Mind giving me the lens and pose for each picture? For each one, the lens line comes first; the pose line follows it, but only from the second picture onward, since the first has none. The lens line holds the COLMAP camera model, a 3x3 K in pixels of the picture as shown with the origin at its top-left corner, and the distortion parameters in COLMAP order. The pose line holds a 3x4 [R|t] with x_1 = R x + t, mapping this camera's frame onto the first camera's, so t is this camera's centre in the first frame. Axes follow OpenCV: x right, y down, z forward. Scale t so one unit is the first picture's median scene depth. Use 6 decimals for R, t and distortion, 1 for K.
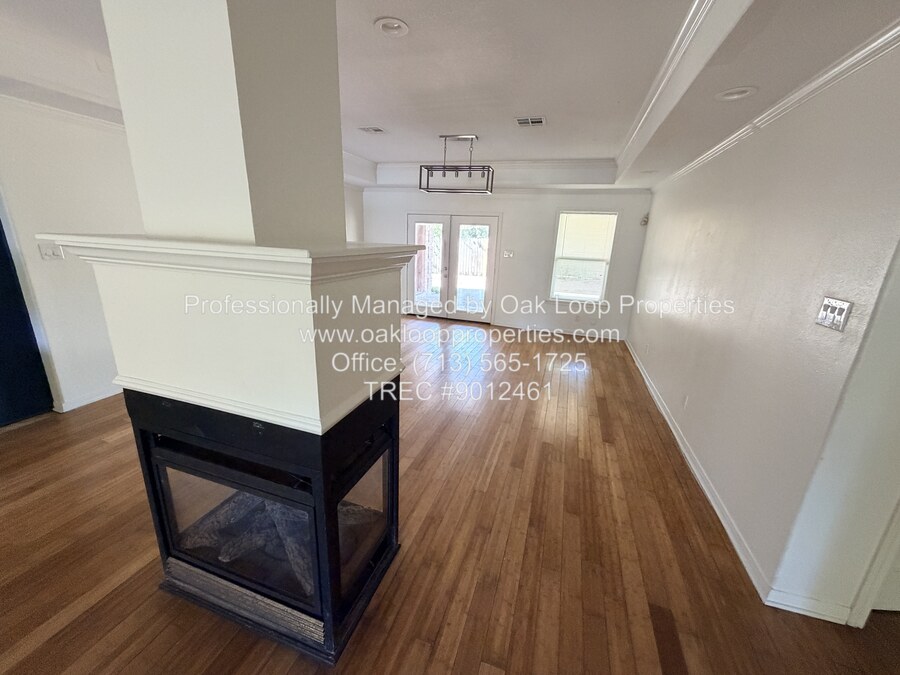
lens RADIAL K [[357.8, 0, 449.4], [0, 357.8, 337.7], [0, 0, 1]] dist [-0.000141, -0.000037]
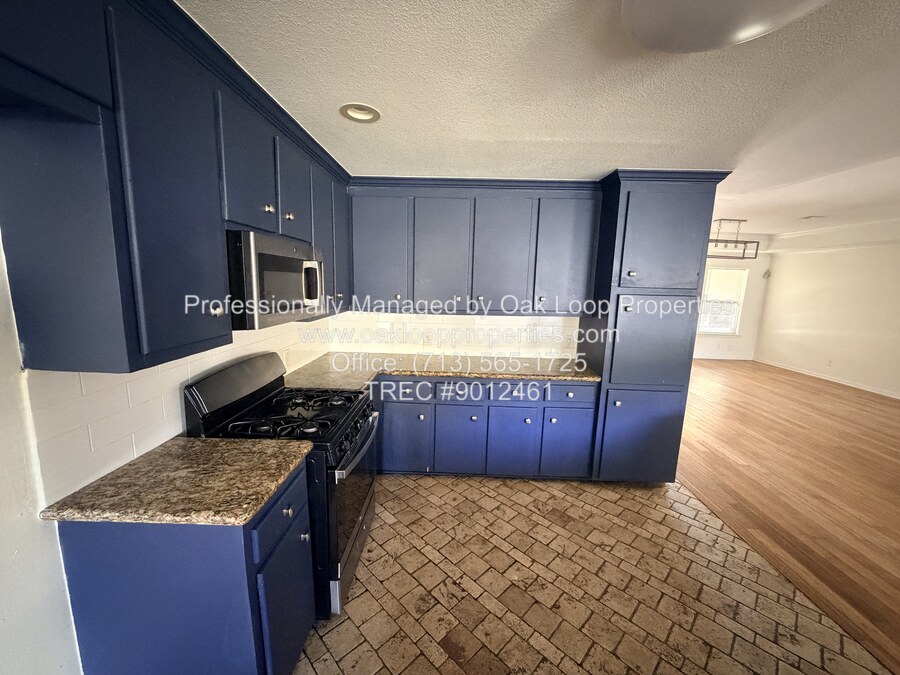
lens RADIAL K [[357.8, 0, 449.9], [0, 357.8, 336.9], [0, 0, 1]] dist [-0.000141, -0.000037]
pose [[0.954643, -0.057632, 0.292121, -1.035174], [0.087788, 0.991957, -0.091187, -0.057874], [-0.284516, 0.112695, 0.952024, 0.027259]]
